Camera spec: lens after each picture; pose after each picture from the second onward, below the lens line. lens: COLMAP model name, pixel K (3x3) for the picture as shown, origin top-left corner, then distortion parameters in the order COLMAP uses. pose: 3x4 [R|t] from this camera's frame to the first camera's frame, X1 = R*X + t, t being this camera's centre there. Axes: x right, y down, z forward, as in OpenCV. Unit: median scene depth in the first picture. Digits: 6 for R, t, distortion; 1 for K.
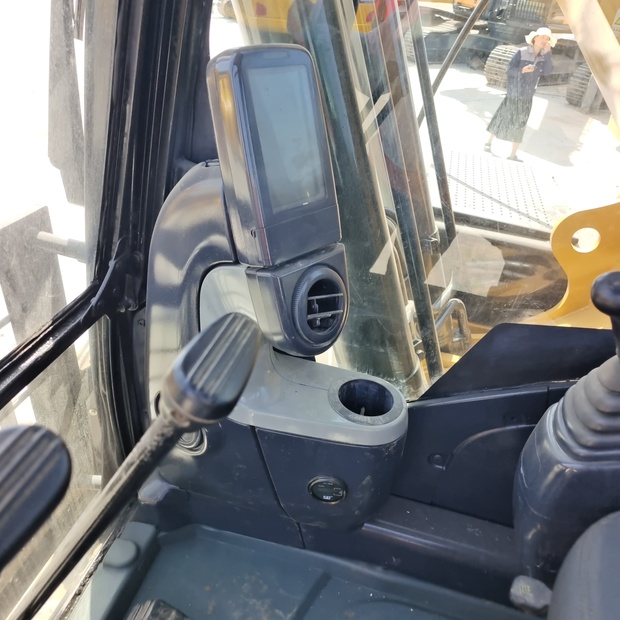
lens RADIAL K [[566.3, 0, 311.7], [0, 566.3, 309.3], [0, 0, 1]] dist [0.011497, 0.009559]
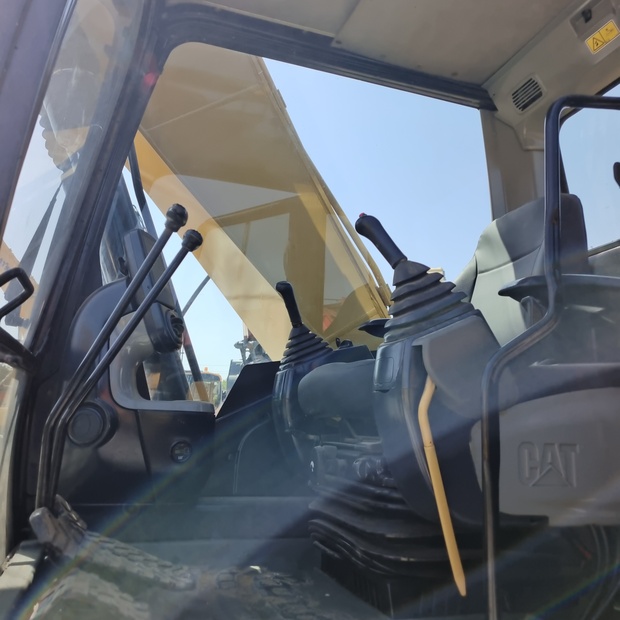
lens RADIAL K [[559.6, 0, 315.8], [0, 559.6, 309.6], [0, 0, 1]] dist [0.032599, 0.007252]
pose [[0.832970, 0.037051, 0.552077, -0.534616], [0.334560, 0.760985, -0.555852, 0.978660], [-0.440717, 0.647711, 0.621482, -0.481314]]
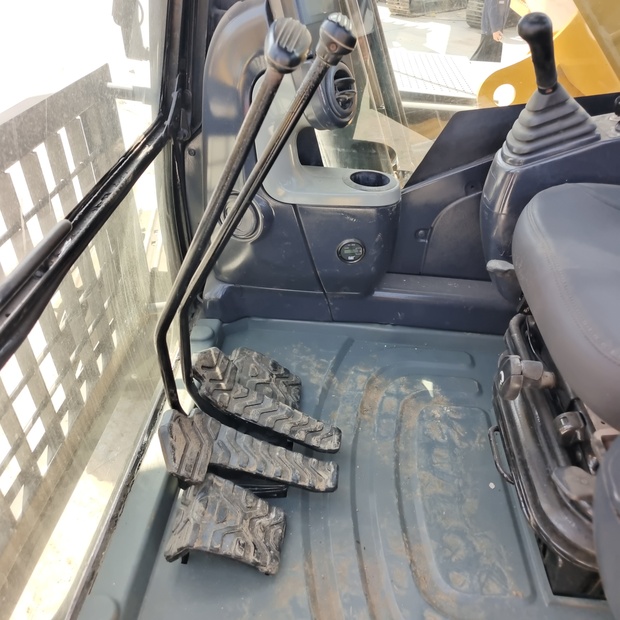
lens RADIAL K [[563.1, 0, 313.4], [0, 563.1, 309.7], [0, 0, 1]] dist [0.017277, 0.014226]
pose [[0.983049, -0.148939, 0.106923, -0.209182], [0.140493, 0.986627, 0.082636, 0.299477], [-0.117801, -0.066214, 0.990827, -0.331559]]
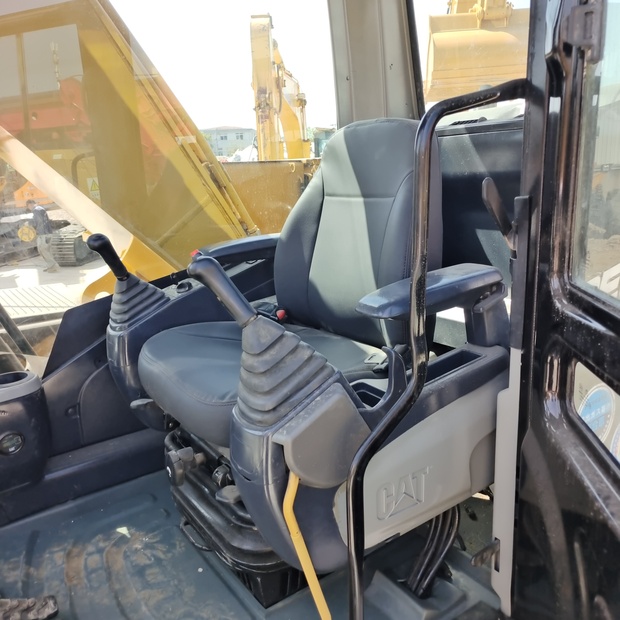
lens RADIAL K [[559.6, 0, 315.8], [0, 559.6, 309.6], [0, 0, 1]] dist [0.032599, 0.007252]
pose [[0.637002, -0.319416, 0.701571, -0.365422], [0.499561, 0.864189, -0.060131, 0.461079], [-0.587083, 0.388781, 0.710058, -0.650159]]
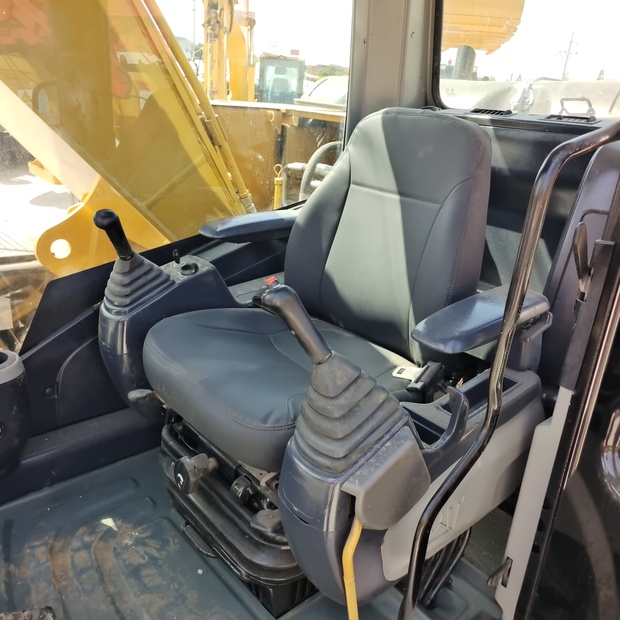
lens RADIAL K [[561.4, 0, 316.9], [0, 561.4, 310.9], [0, 0, 1]] dist [0.031356, 0.003260]
pose [[0.564743, -0.354083, 0.745447, -0.401021], [0.423326, 0.899680, 0.106636, 0.217360], [-0.708421, 0.255345, 0.657980, -0.494441]]
